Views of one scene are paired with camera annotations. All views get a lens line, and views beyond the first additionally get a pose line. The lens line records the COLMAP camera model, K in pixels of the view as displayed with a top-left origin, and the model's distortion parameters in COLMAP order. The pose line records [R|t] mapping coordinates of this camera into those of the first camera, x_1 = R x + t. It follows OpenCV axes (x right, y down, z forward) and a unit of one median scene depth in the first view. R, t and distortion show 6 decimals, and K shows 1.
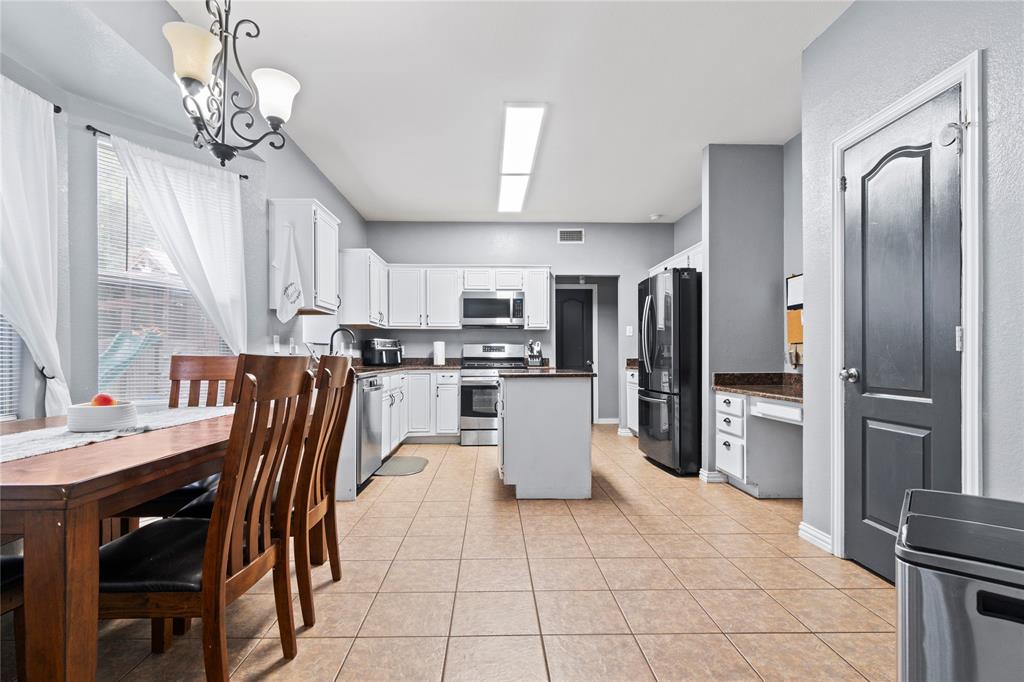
lens RADIAL K [[484.5, 0, 501.0], [0, 484.5, 354.7], [0, 0, 1]] dist [-0.005712, 0.001572]
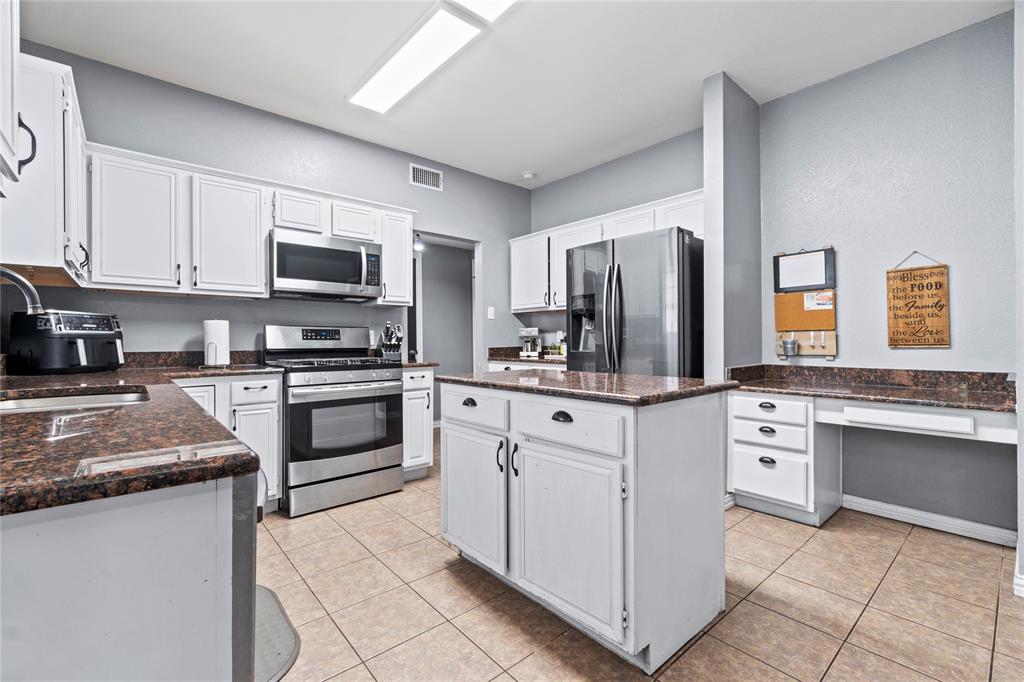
lens RADIAL K [[441.3, 0, 499.5], [0, 441.3, 337.2], [0, 0, 1]] dist [-0.008753, 0.001898]
pose [[0.779052, 0.002088, 0.626956, -0.190946], [0.000835, 0.999990, -0.004368, -0.006179], [-0.626959, 0.003926, 0.779043, 0.450447]]
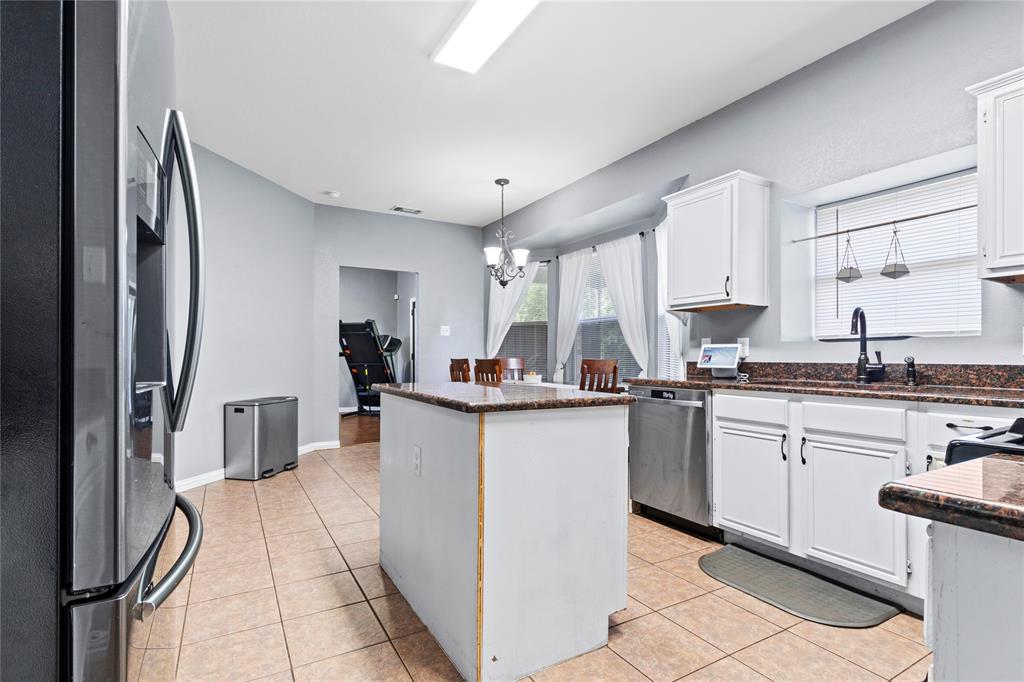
lens RADIAL K [[484.5, 0, 499.3], [0, 484.5, 357.4], [0, 0, 1]] dist [-0.005712, 0.001572]
pose [[-0.879874, 0.000001, -0.475208, 0.214162], [0.001505, 0.999995, -0.002785, 0.000520], [0.475206, -0.003166, -0.879869, 0.992277]]
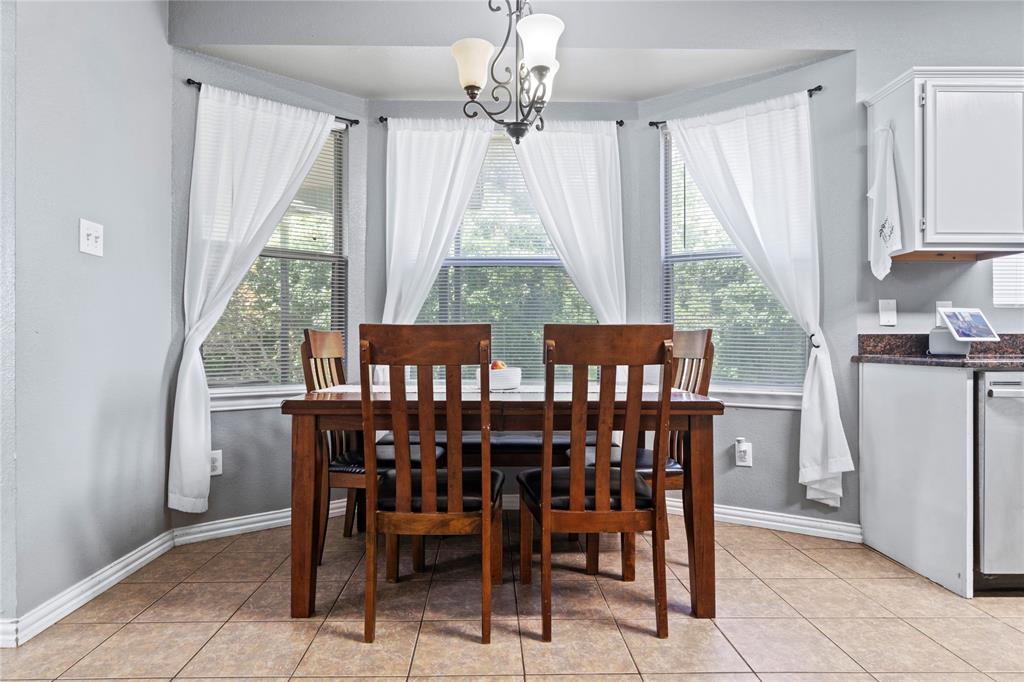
lens RADIAL K [[577.0, 0, 502.2], [0, 577.0, 342.8], [0, 0, 1]] dist [0.000869, 0.002800]
pose [[0.000418, -0.004025, -0.999992, 0.193616], [0.006294, 0.999972, -0.004022, 0.011428], [0.999980, -0.006293, 0.000444, 0.284166]]
